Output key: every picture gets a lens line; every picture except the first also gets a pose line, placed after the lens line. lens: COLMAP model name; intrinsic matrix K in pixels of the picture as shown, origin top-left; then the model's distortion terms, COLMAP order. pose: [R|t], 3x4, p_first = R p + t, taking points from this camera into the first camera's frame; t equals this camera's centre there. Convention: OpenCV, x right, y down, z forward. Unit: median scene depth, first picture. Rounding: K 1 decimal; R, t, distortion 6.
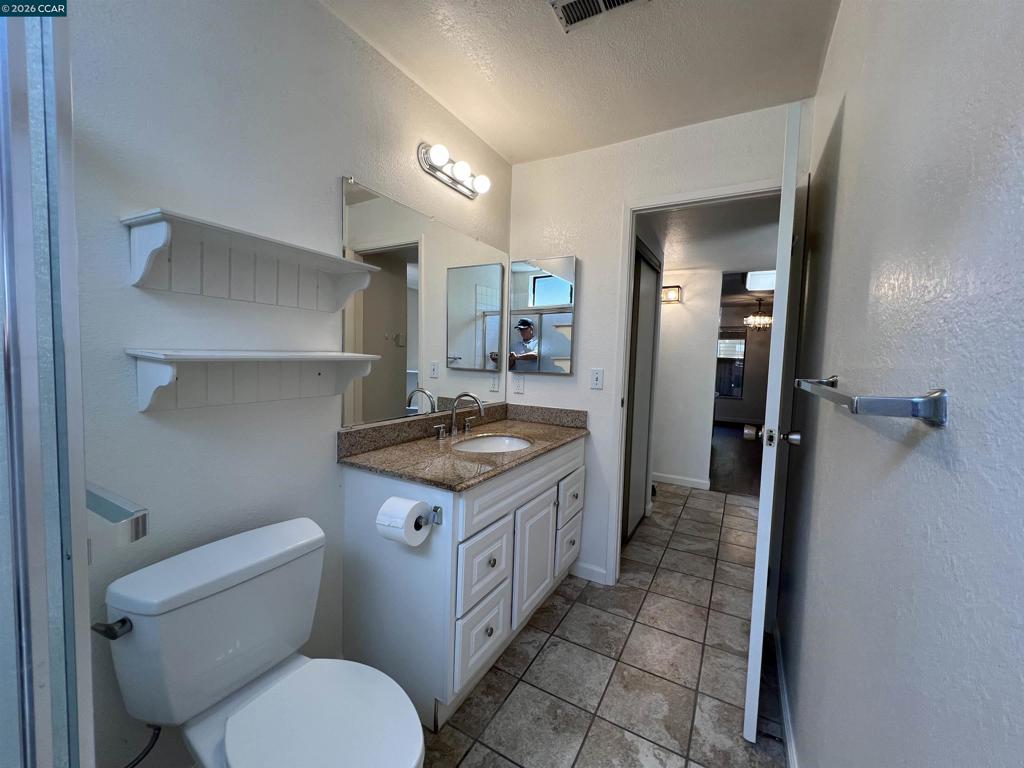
lens RADIAL K [[407.1, 0, 512.0], [0, 407.1, 384.0], [0, 0, 1]] dist [0.000764, 0.000019]
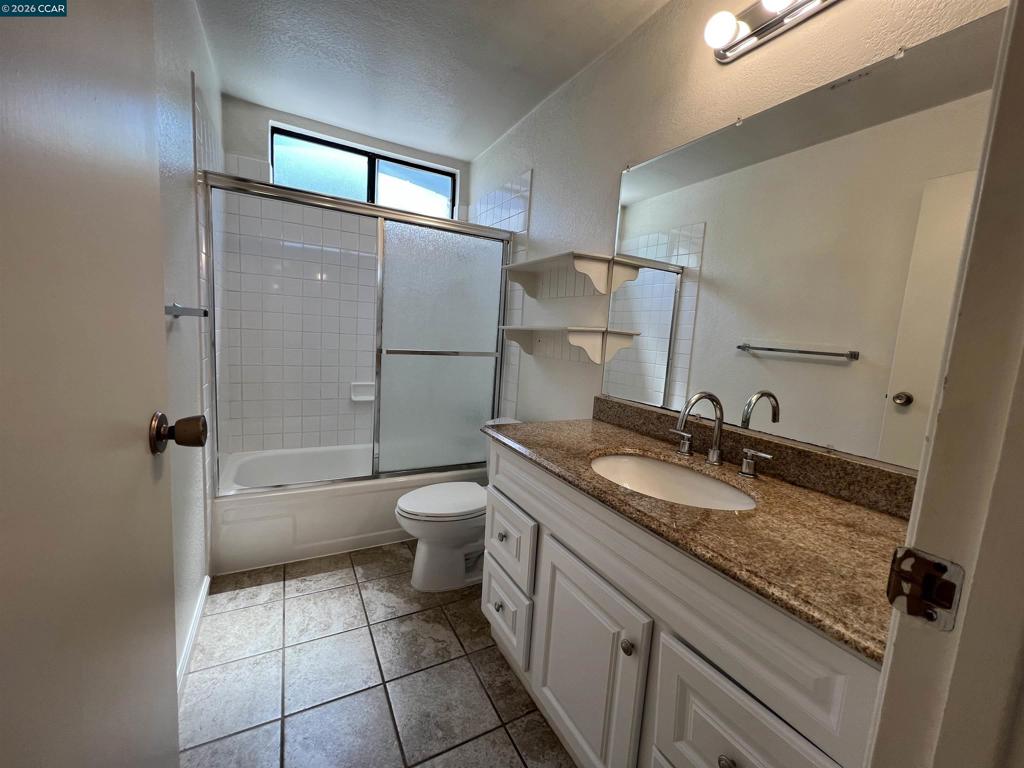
lens RADIAL K [[410.1, 0, 508.5], [0, 410.1, 382.5], [0, 0, 1]] dist [0.000762, 0.000267]
pose [[-0.530834, 0.037437, -0.846649, 0.673221], [-0.137746, 0.981928, 0.129783, -0.037891], [0.836206, 0.185516, -0.516084, 1.306348]]
